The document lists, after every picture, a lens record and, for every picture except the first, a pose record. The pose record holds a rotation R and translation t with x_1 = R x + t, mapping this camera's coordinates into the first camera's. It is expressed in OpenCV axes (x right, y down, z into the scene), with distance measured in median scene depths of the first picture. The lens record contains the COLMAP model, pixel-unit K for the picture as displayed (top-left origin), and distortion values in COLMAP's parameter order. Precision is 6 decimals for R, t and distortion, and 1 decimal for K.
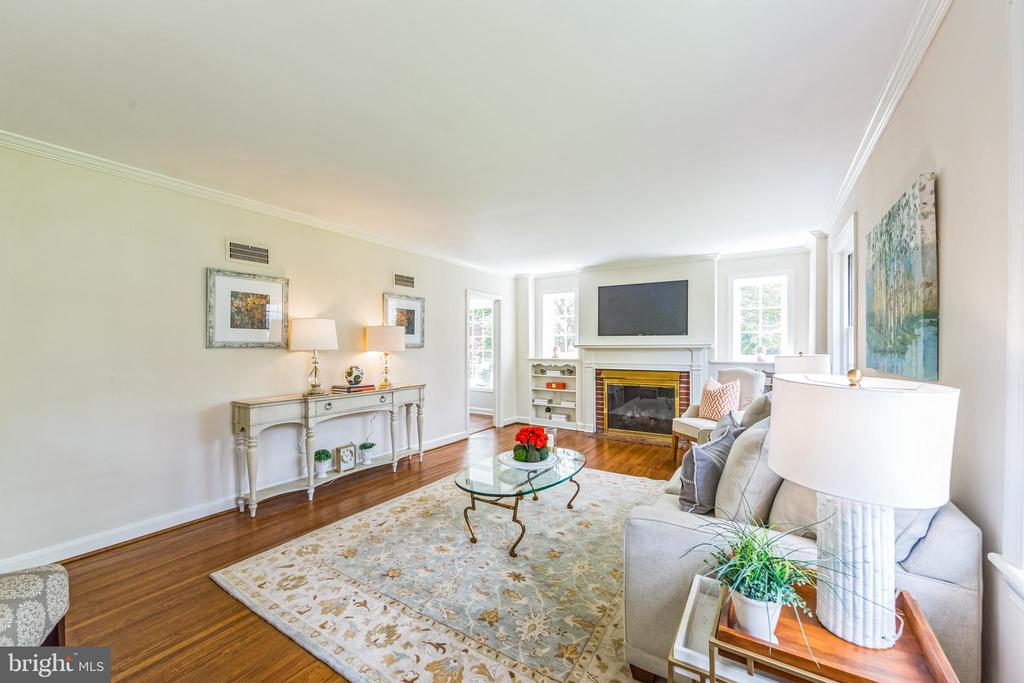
lens RADIAL K [[400.4, 0, 513.7], [0, 400.4, 347.4], [0, 0, 1]] dist [-0.000001, -0.000402]
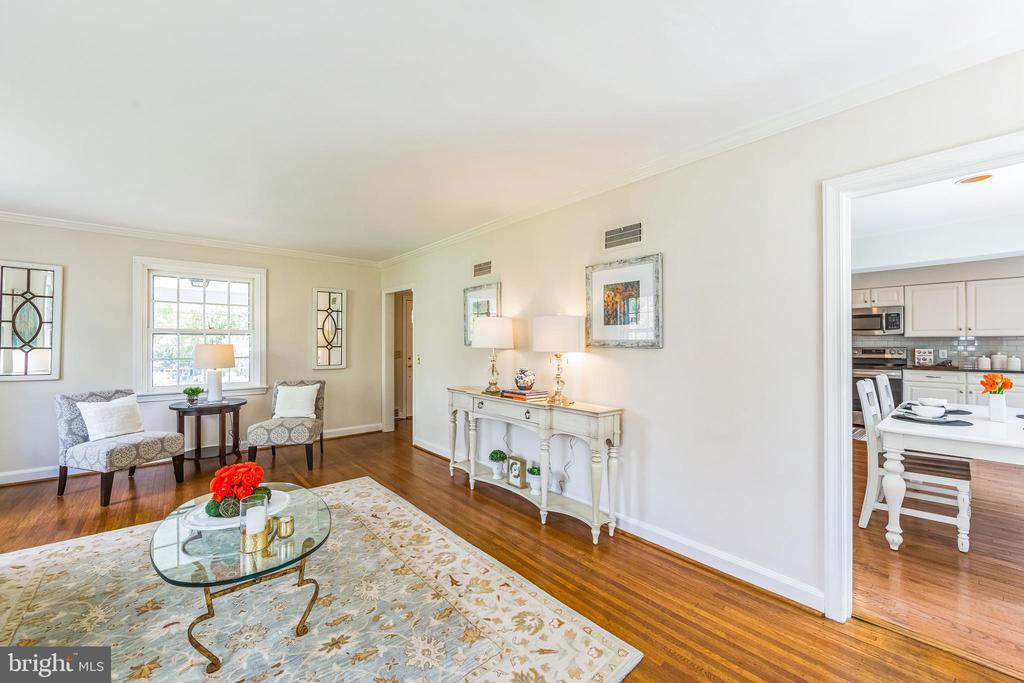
lens RADIAL K [[400.4, 0, 514.5], [0, 400.4, 343.5], [0, 0, 1]] dist [-0.000001, -0.000402]
pose [[-0.286701, 0.001511, -0.958019, 0.404225], [-0.003821, 0.999989, 0.002721, -0.007424], [0.958012, 0.004441, -0.286692, 1.185839]]
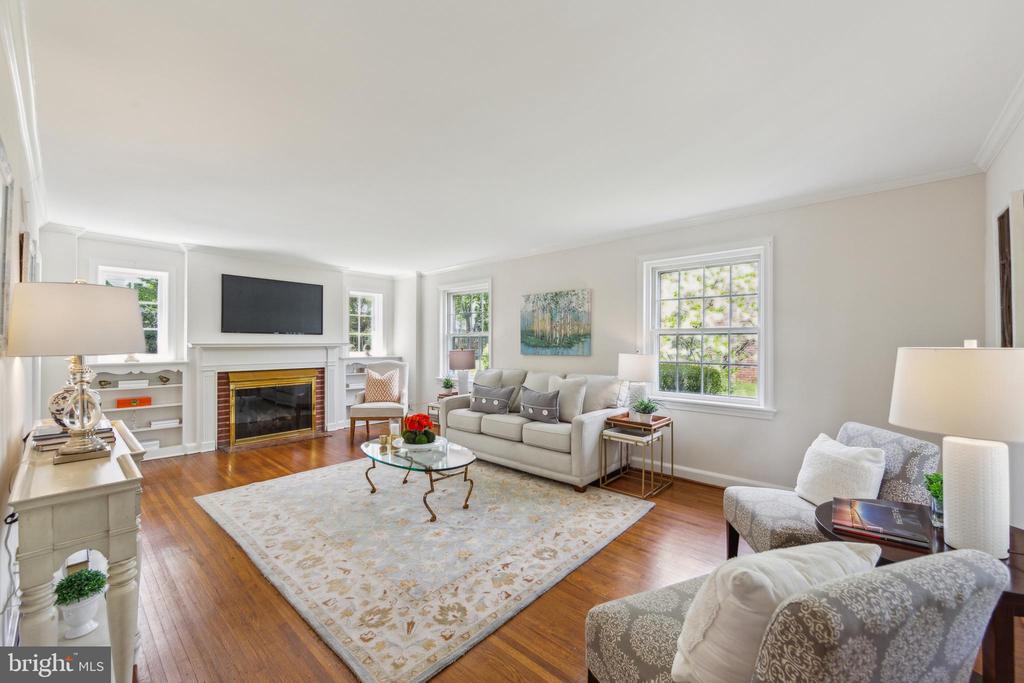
lens RADIAL K [[400.4, 0, 513.5], [0, 400.4, 340.1], [0, 0, 1]] dist [-0.000001, -0.000402]
pose [[0.158015, 0.011128, 0.987374, -0.767367], [0.002829, 0.999927, -0.011722, -0.002124], [-0.987433, 0.004645, 0.157972, 0.393862]]
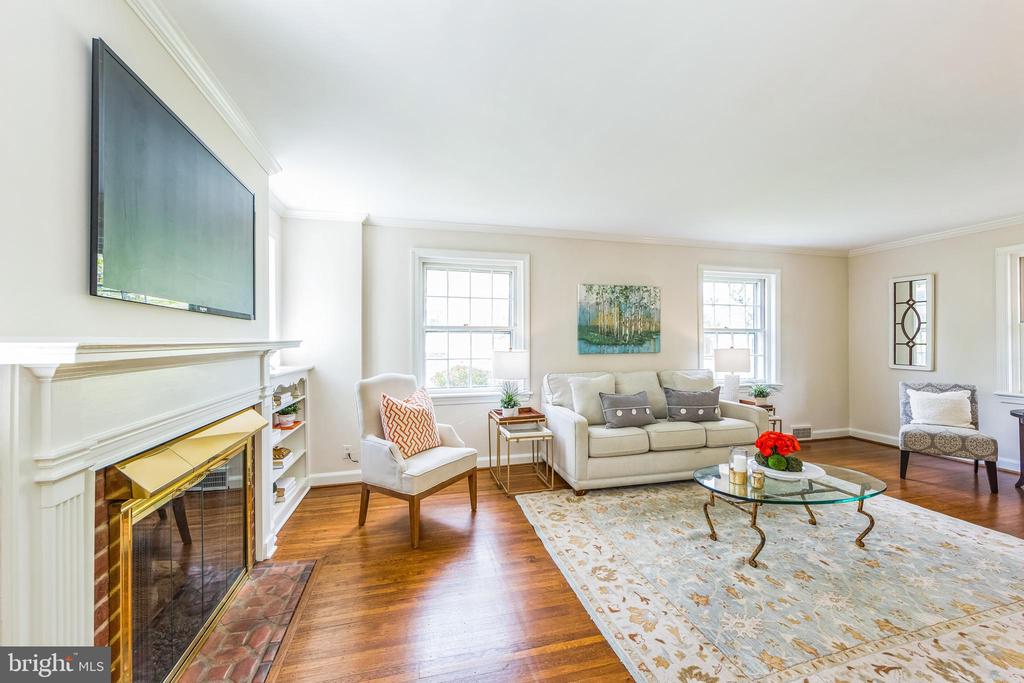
lens RADIAL K [[400.4, 0, 510.6], [0, 400.4, 341.7], [0, 0, 1]] dist [-0.000001, -0.000402]
pose [[-0.733683, 0.003454, 0.679483, -0.093006], [0.007164, 0.999971, 0.002651, -0.008158], [-0.679454, 0.006813, -0.733687, 1.491499]]
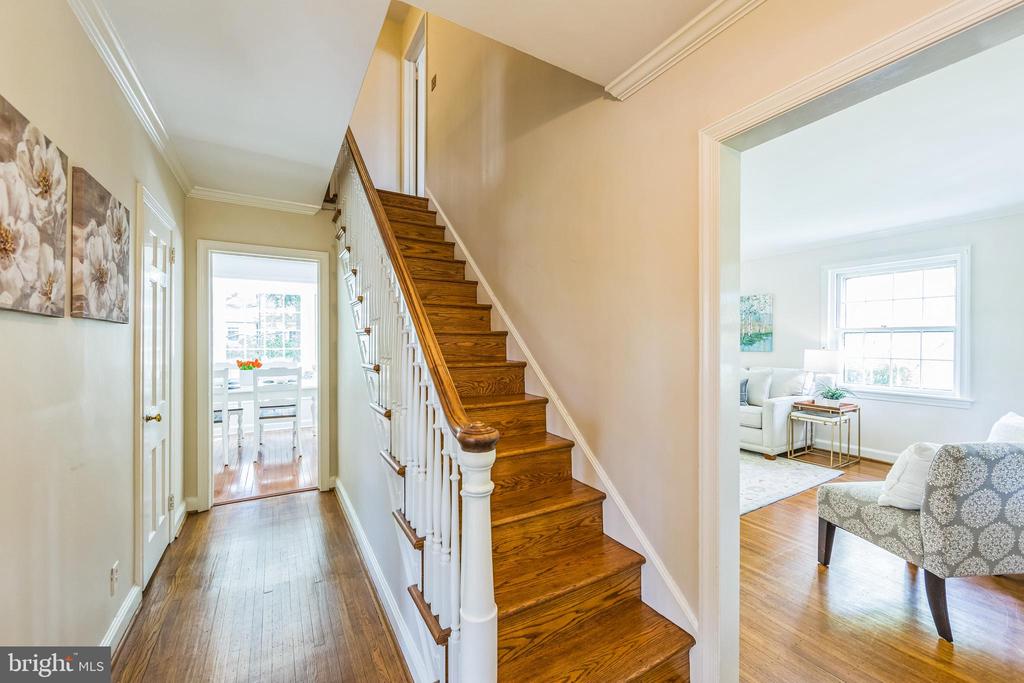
lens RADIAL K [[400.4, 0, 513.7], [0, 400.4, 341.3], [0, 0, 1]] dist [-0.000001, -0.000402]
pose [[0.451065, 0.002296, 0.892488, -1.171375], [0.003073, 0.999987, -0.004126, -0.001641], [-0.892486, 0.004604, 0.451052, 0.521398]]
